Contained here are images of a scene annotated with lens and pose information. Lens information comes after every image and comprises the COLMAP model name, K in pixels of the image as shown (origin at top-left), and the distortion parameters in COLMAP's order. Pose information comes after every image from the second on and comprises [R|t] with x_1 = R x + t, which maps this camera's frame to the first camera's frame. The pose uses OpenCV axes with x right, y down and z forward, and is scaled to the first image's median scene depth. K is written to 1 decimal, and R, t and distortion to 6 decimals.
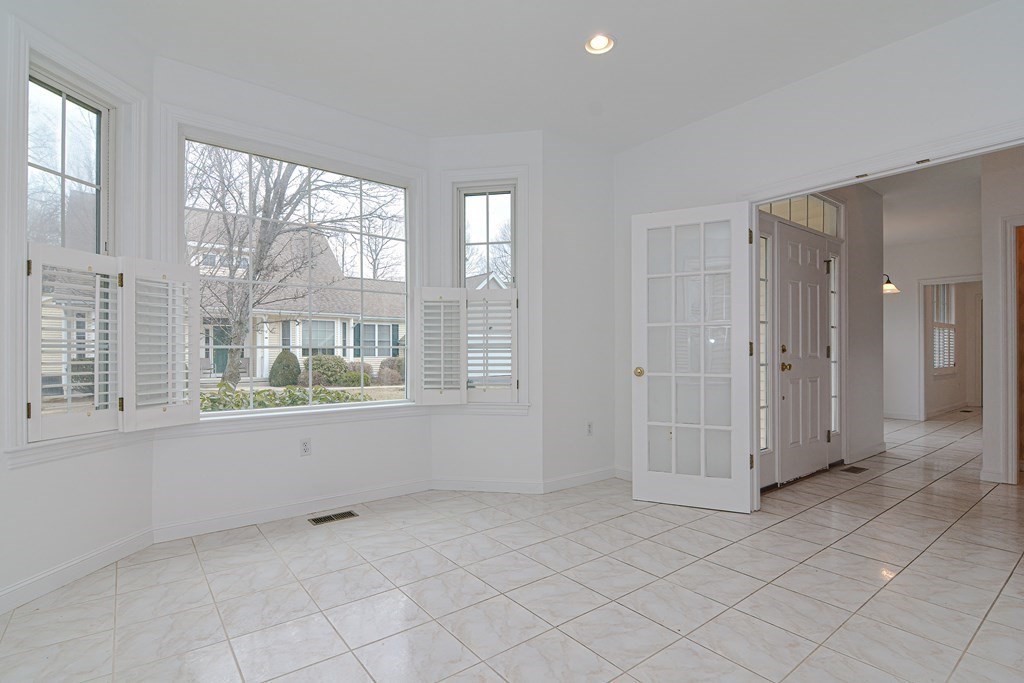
lens RADIAL K [[486.3, 0, 493.0], [0, 486.3, 343.3], [0, 0, 1]] dist [0.001230, -0.011503]
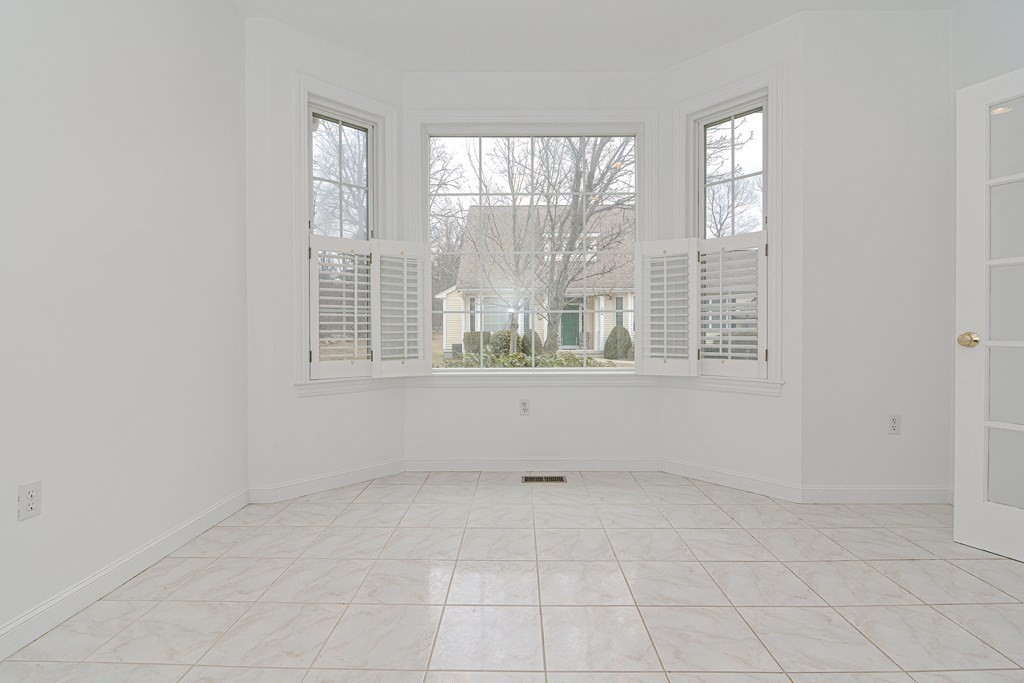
lens RADIAL K [[482.8, 0, 505.1], [0, 482.8, 327.3], [0, 0, 1]] dist [-0.000184, -0.007525]
pose [[0.791858, -0.001267, -0.610704, 0.205560], [0.011395, 0.999854, 0.012701, 0.028081], [0.610599, -0.017016, 0.791757, 0.153910]]
